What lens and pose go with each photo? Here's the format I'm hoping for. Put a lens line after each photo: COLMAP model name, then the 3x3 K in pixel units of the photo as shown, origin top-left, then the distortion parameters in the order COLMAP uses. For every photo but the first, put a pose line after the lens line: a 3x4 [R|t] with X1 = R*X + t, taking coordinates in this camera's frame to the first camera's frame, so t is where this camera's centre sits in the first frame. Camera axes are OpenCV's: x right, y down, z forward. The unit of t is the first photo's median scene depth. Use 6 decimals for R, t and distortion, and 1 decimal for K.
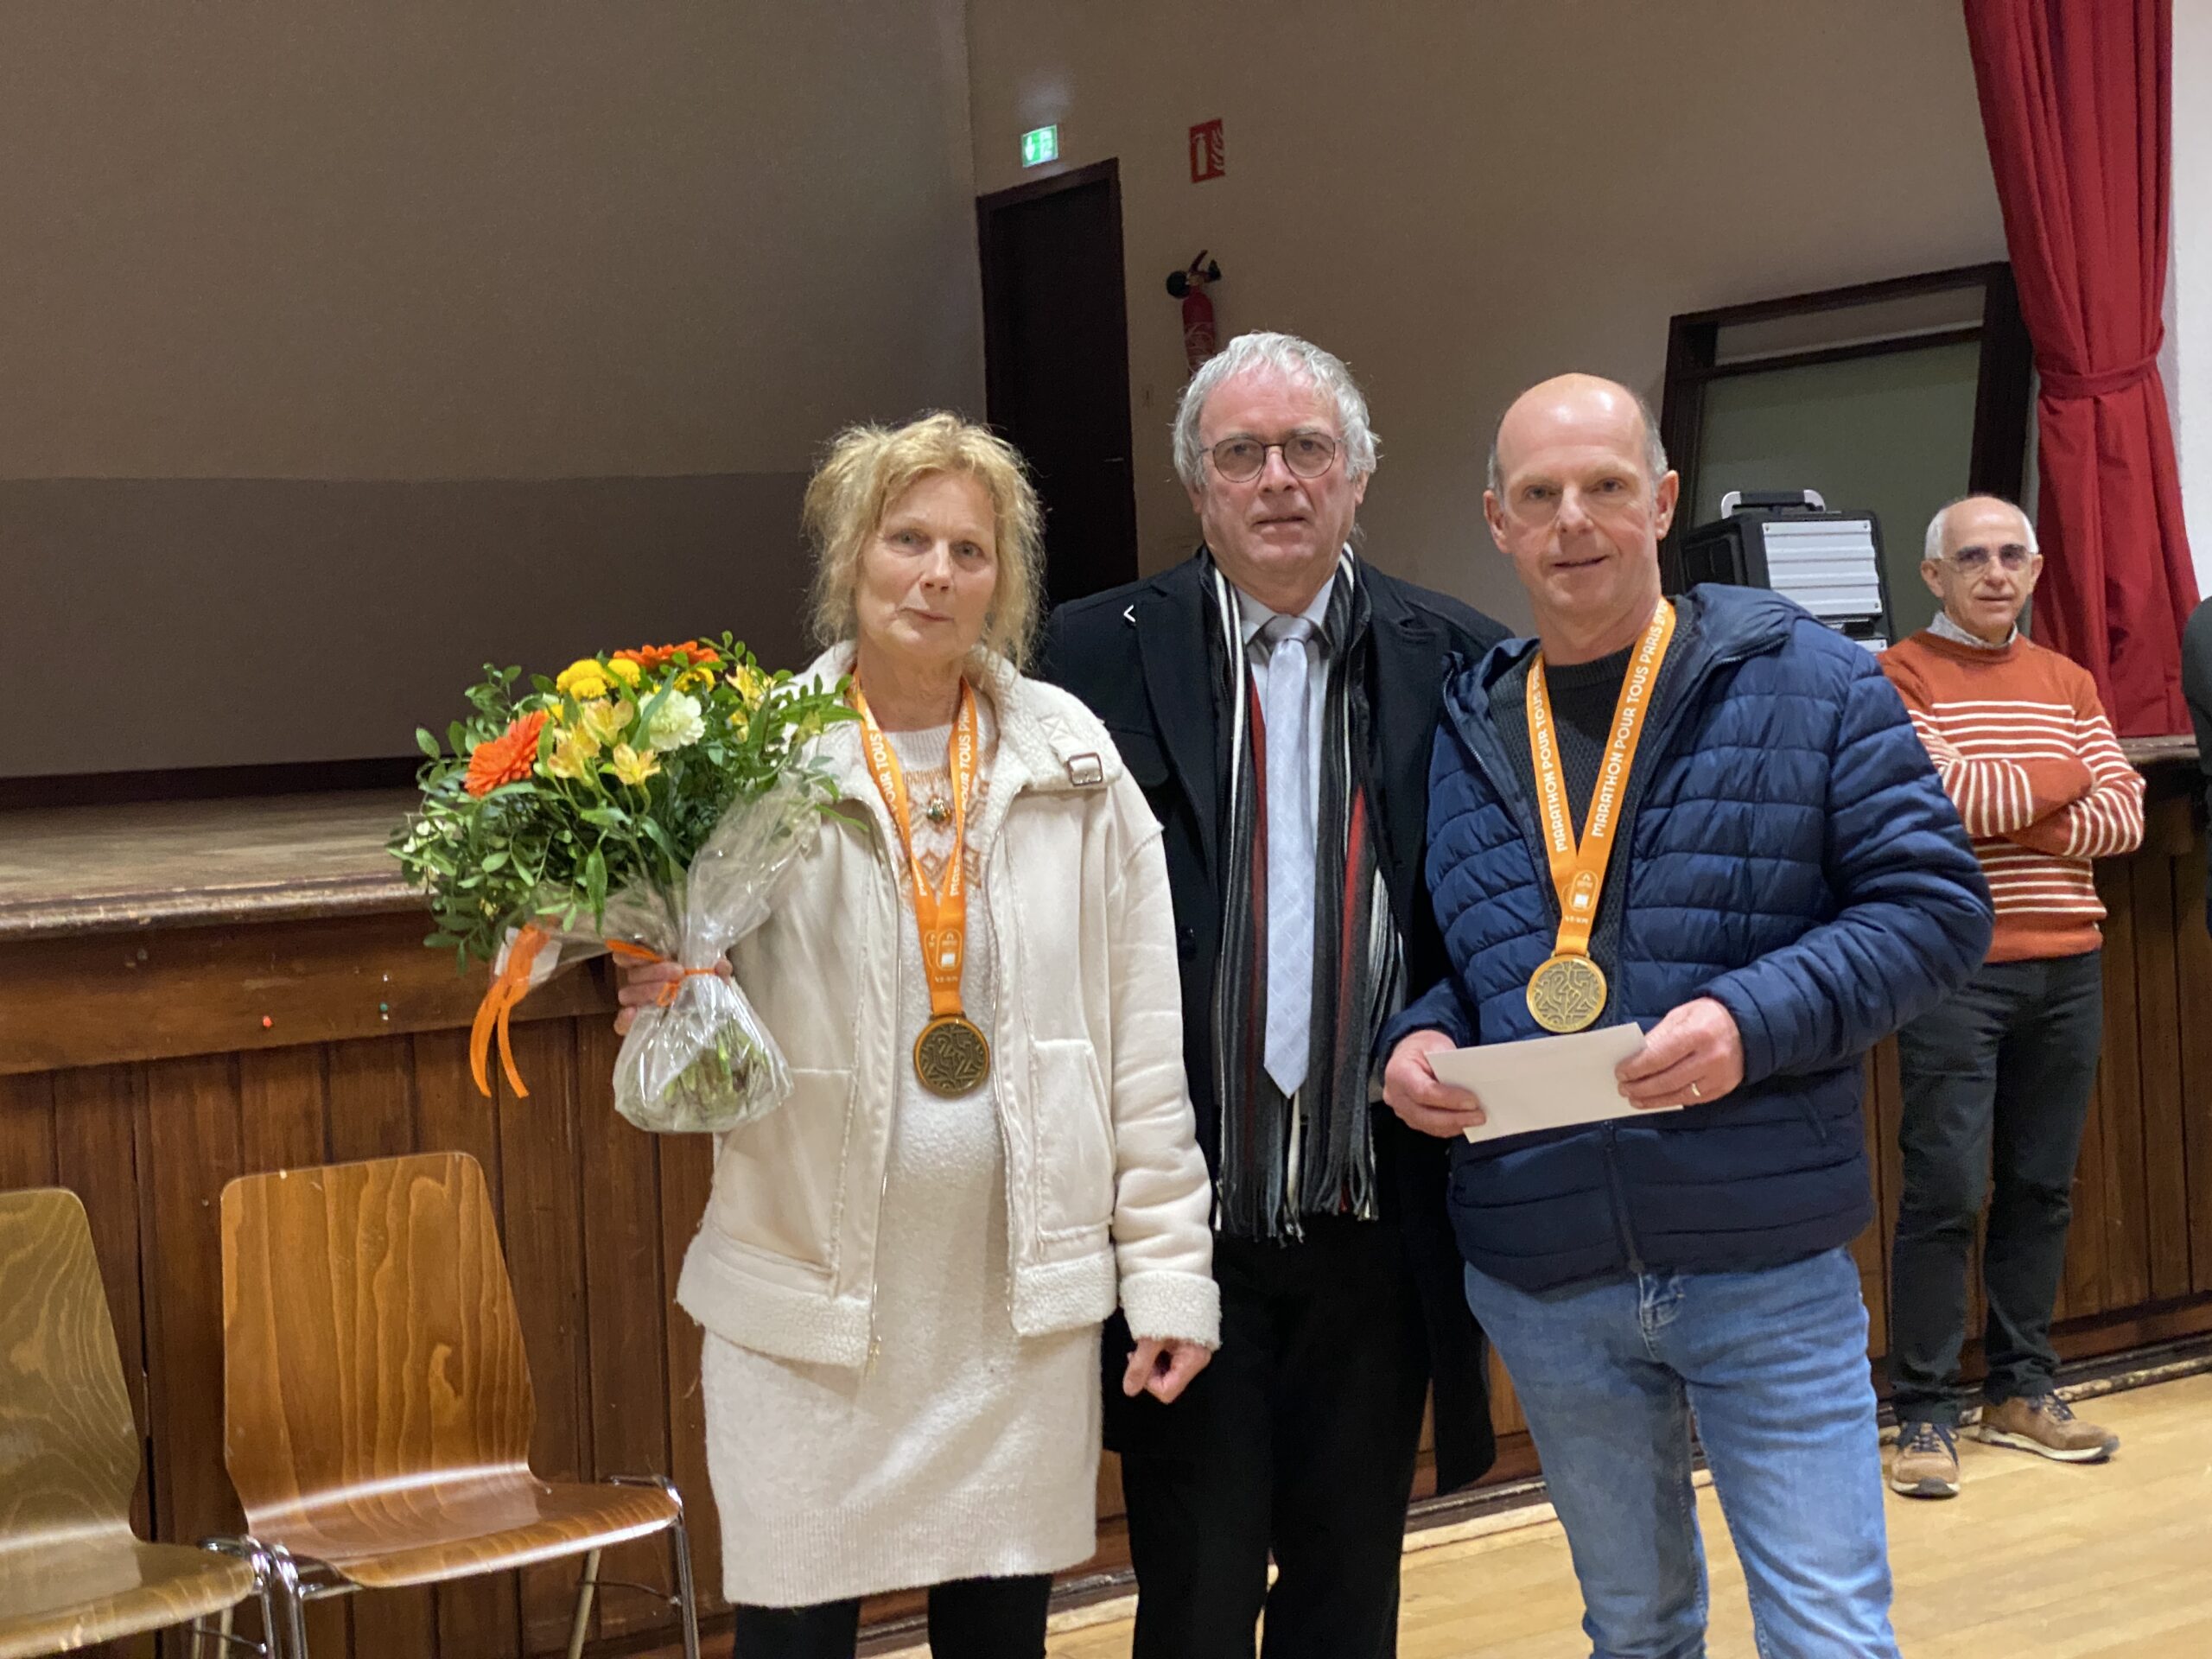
lens RADIAL K [[3441.0, 0, 1107.6], [0, 3441.0, 813.9], [0, 0, 1]] dist [0.147260, 0.000000]
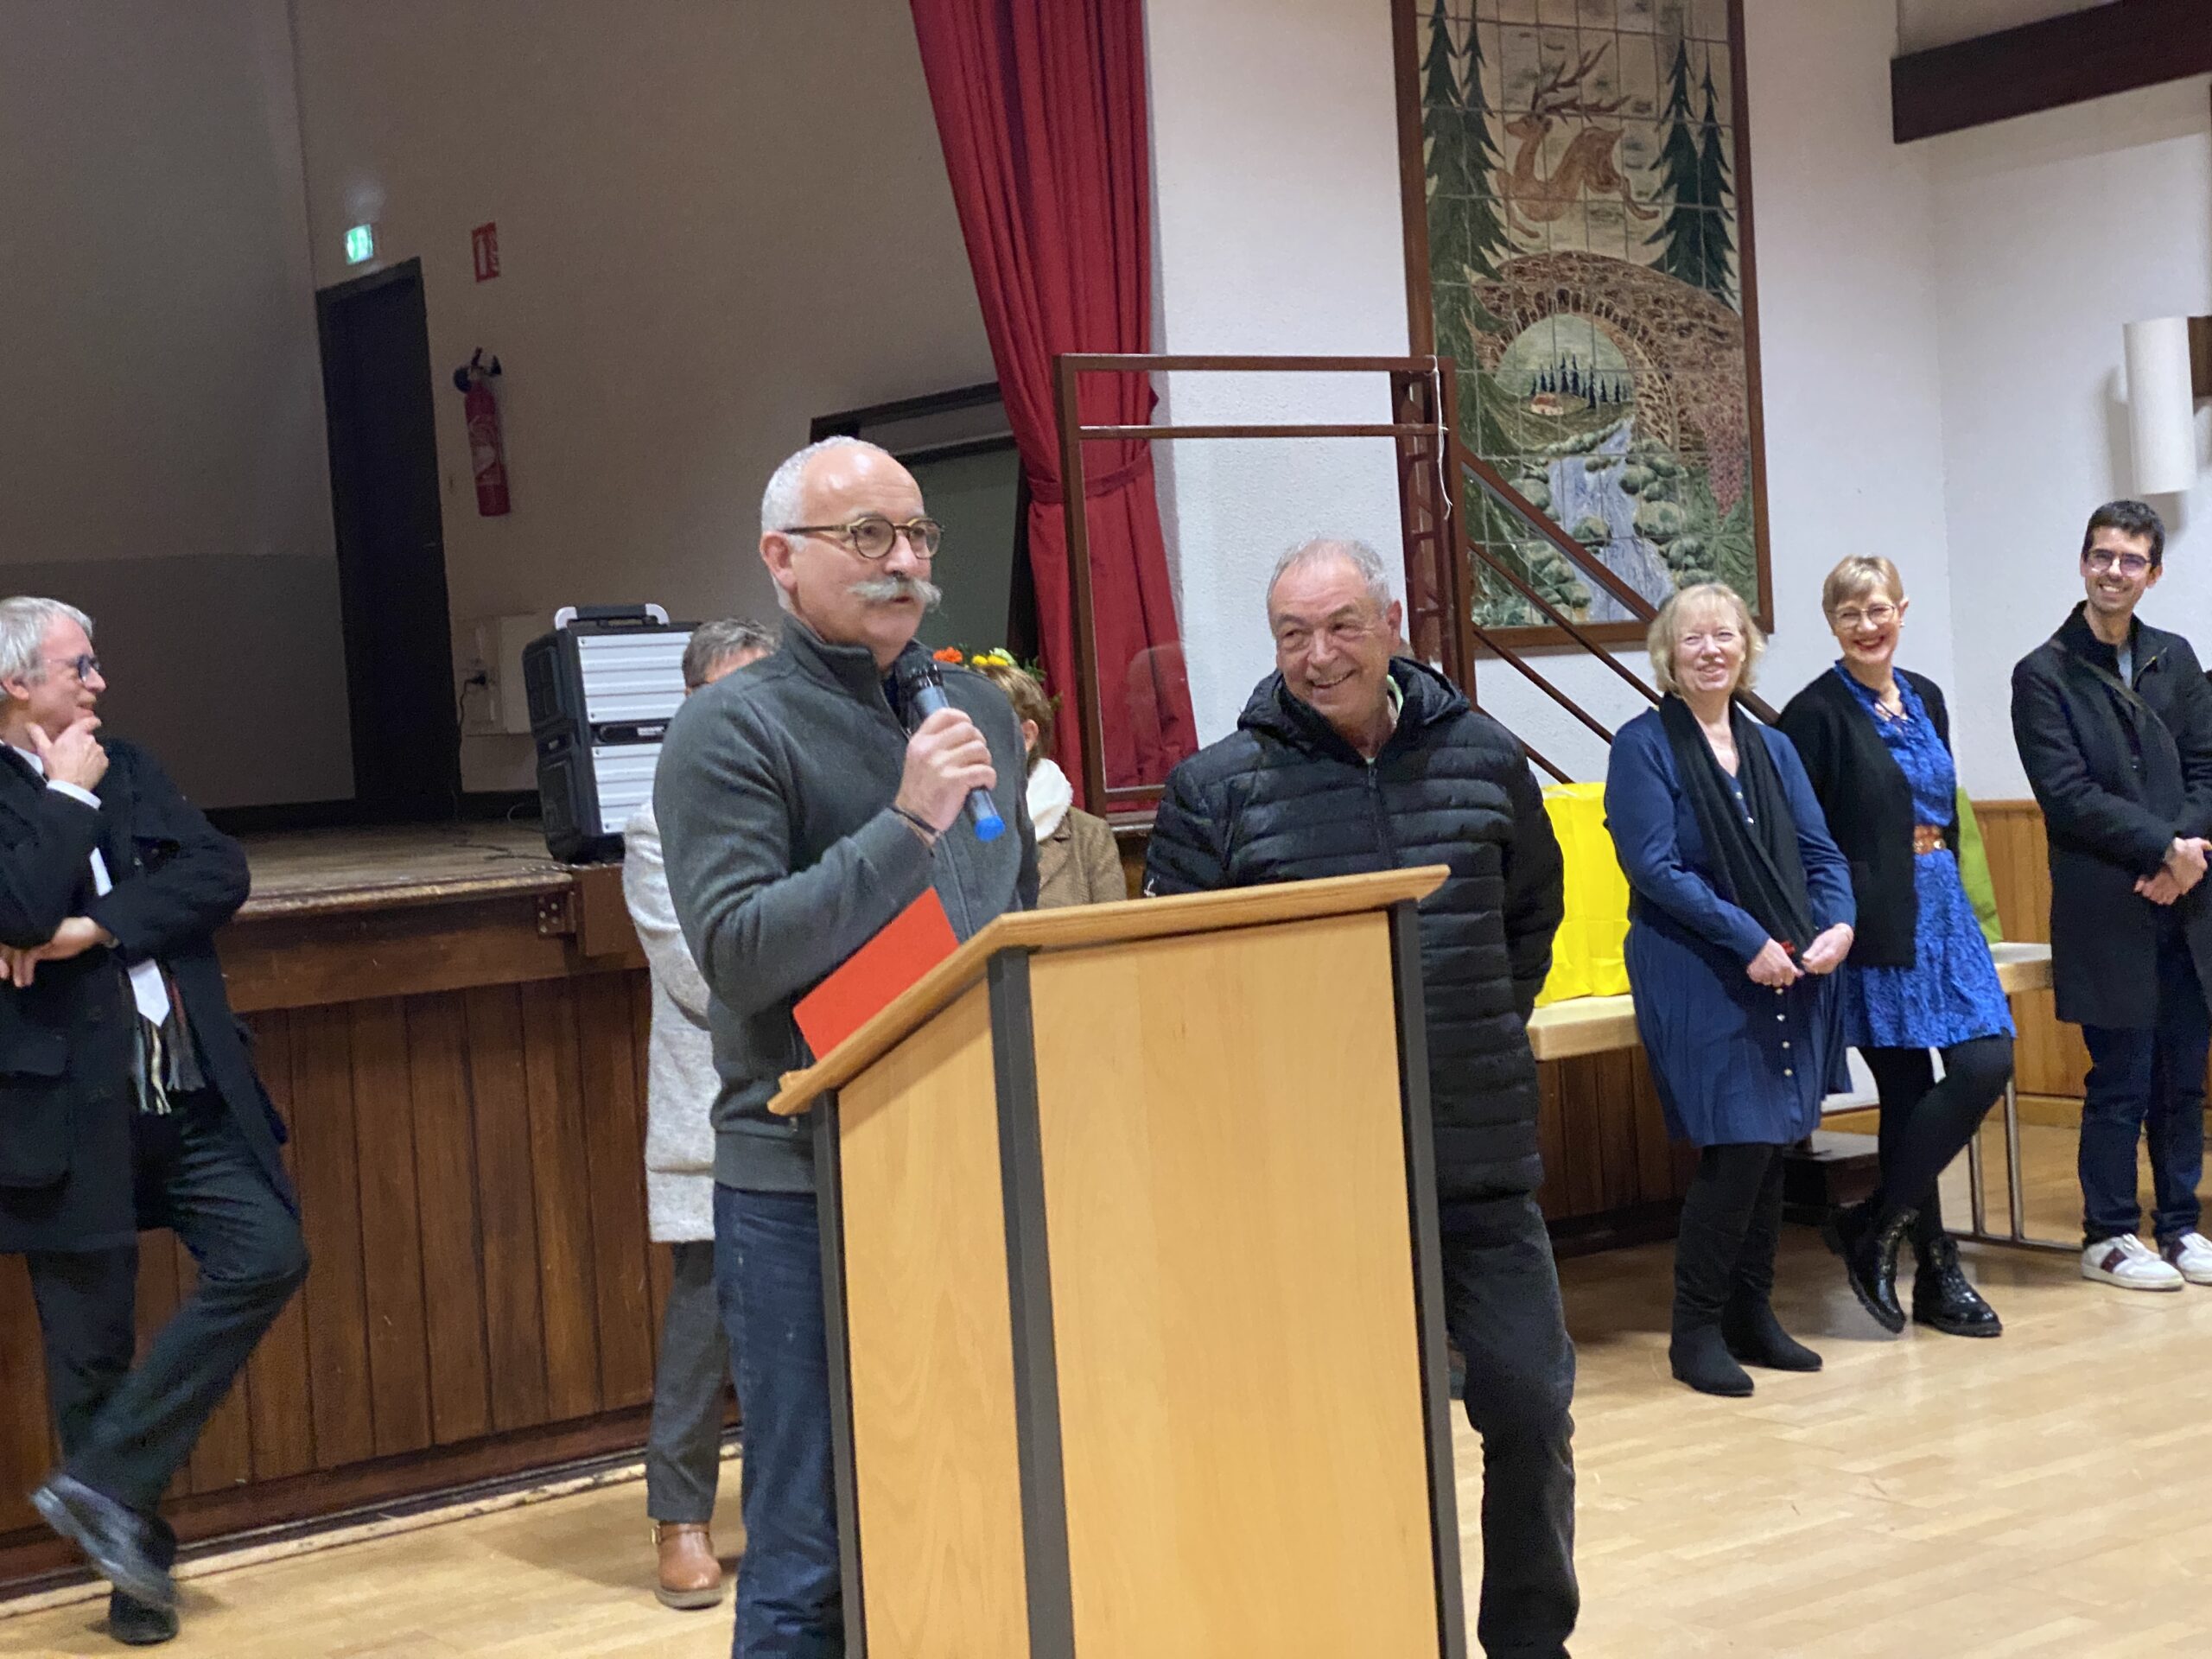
lens RADIAL K [[3441.0, 0, 1113.4], [0, 3441.0, 807.9], [0, 0, 1]] dist [0.147260, 0.000000]
pose [[0.999132, -0.019742, 0.036668, 0.178313], [0.020146, 0.999740, -0.010668, -0.008190], [-0.036448, 0.011398, 0.999271, -0.057215]]
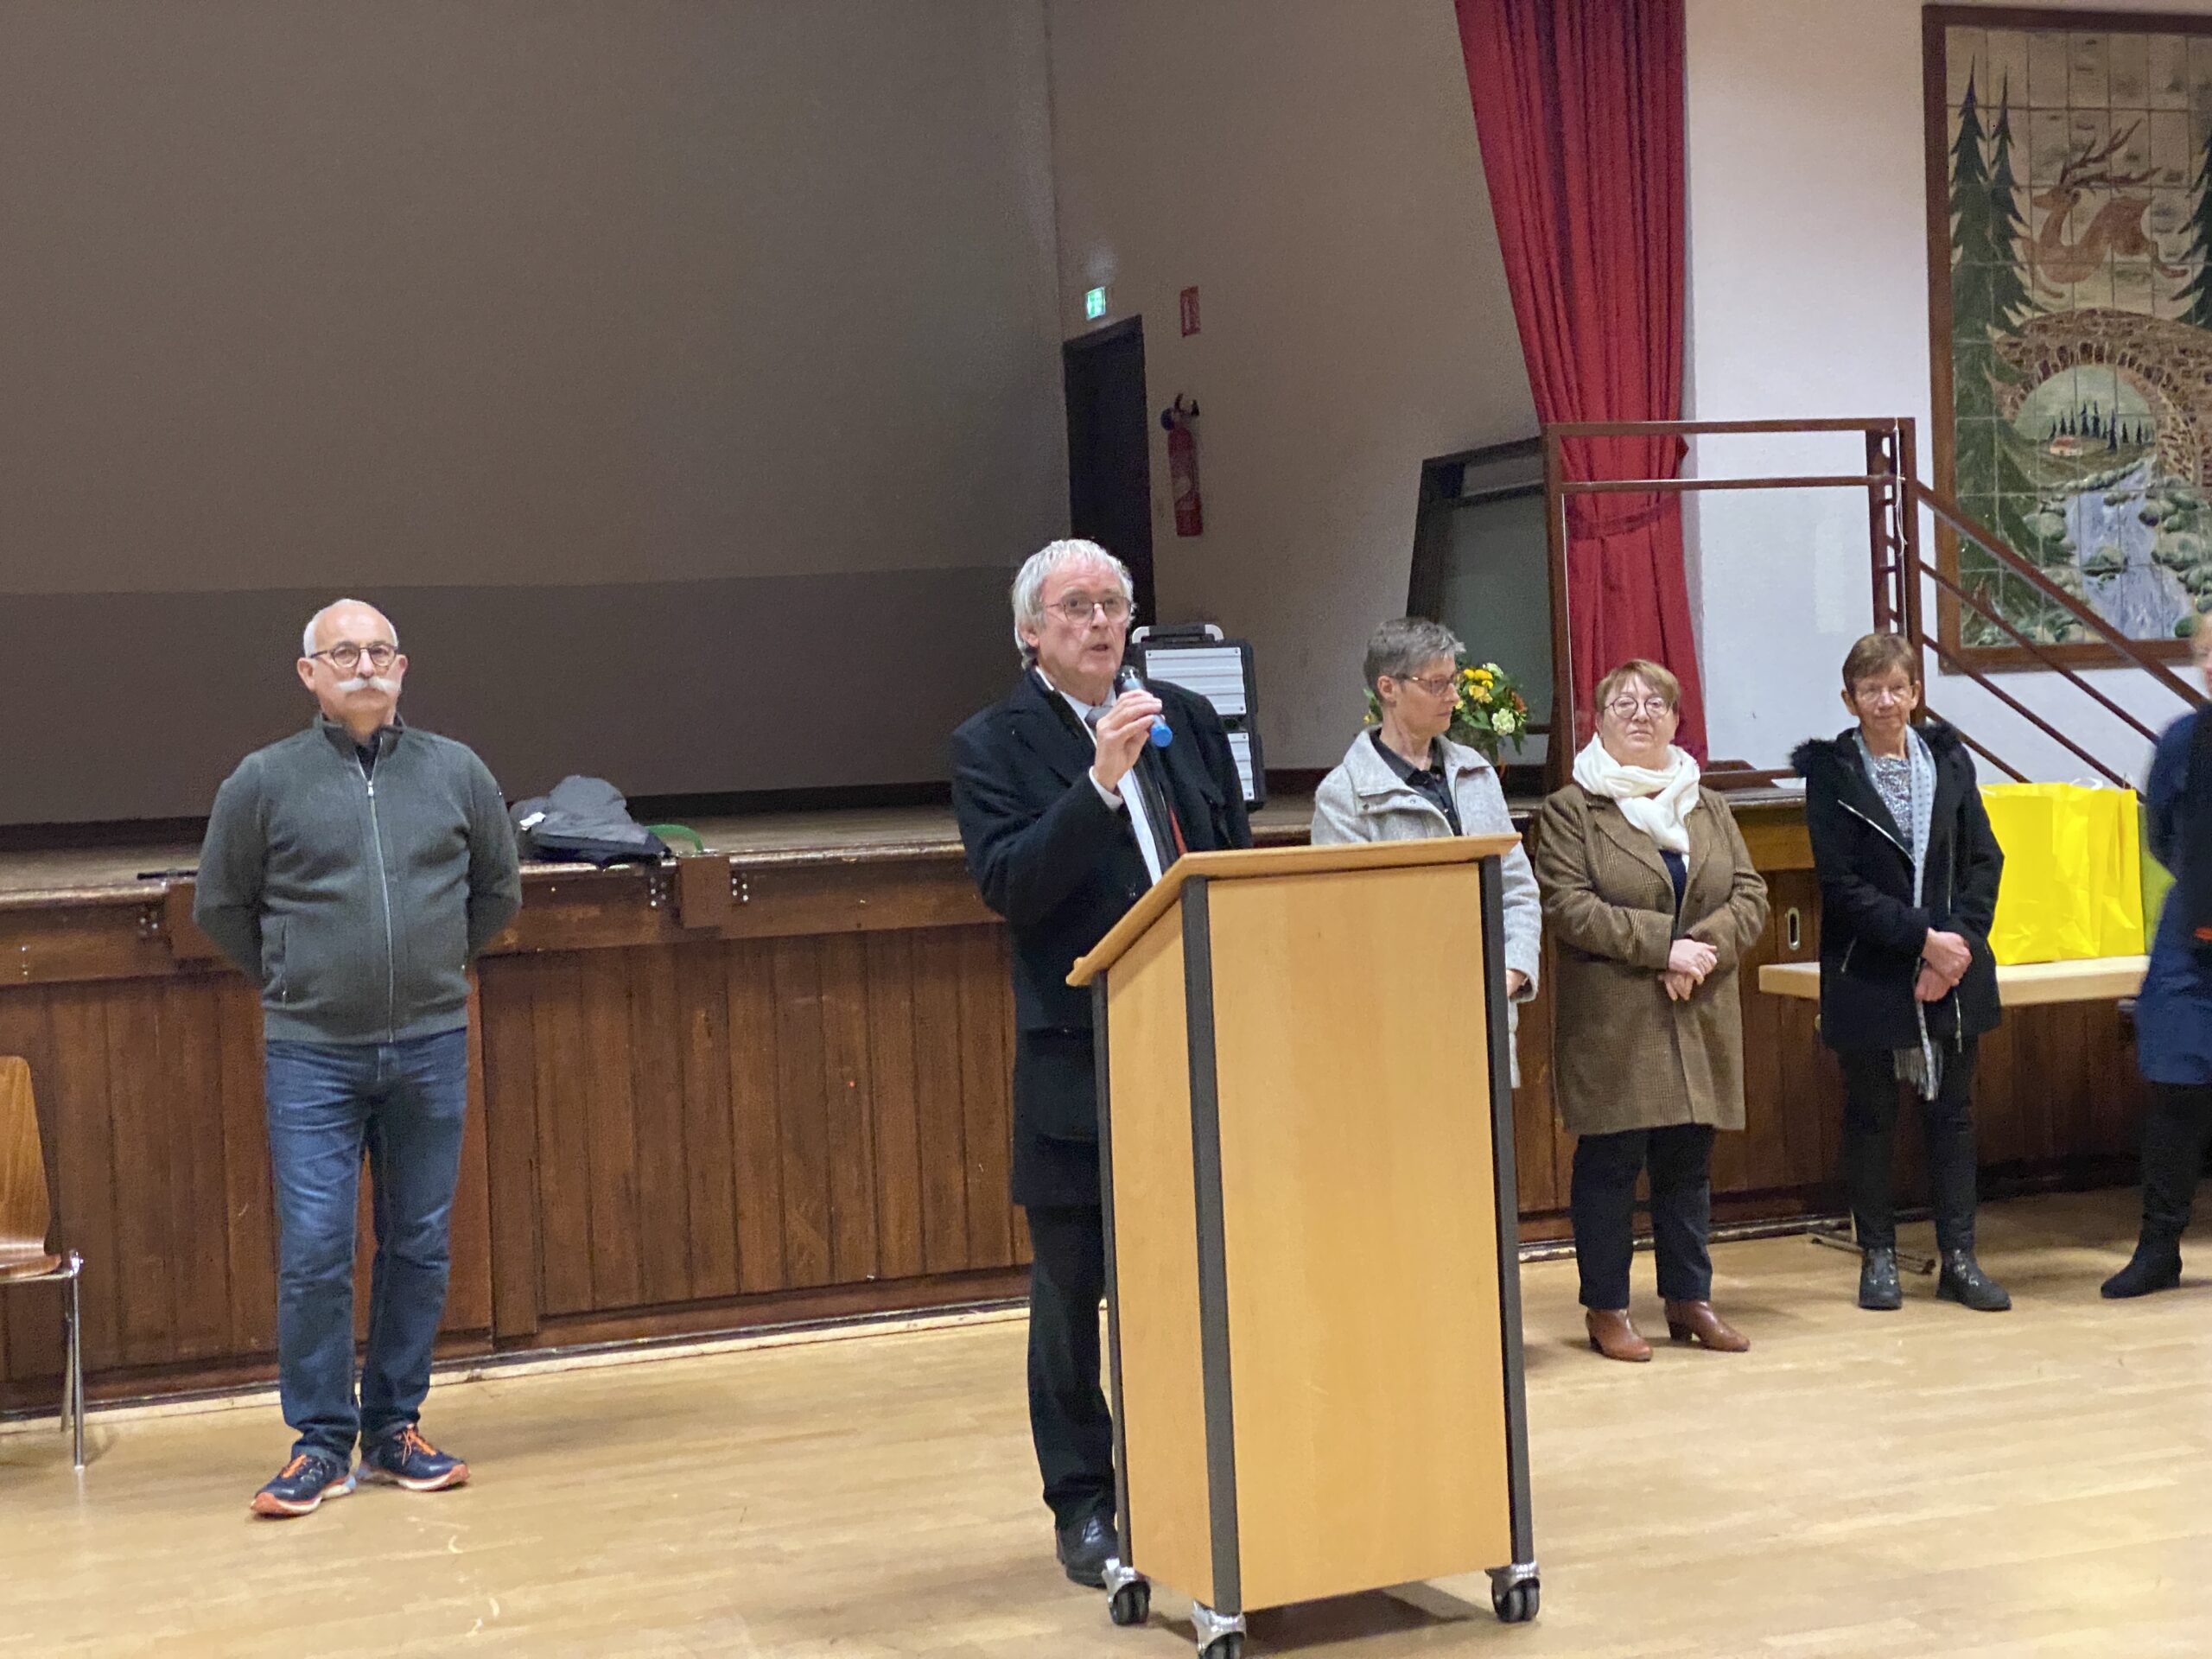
lens RADIAL K [[3441.0, 0, 1119.1], [0, 3441.0, 850.2], [0, 0, 1]] dist [0.147260, 0.000000]
pose [[0.977711, 0.008456, -0.209787, 0.265734], [-0.007734, 0.999961, 0.004264, -0.004863], [0.209814, -0.002547, 0.977738, -0.209945]]
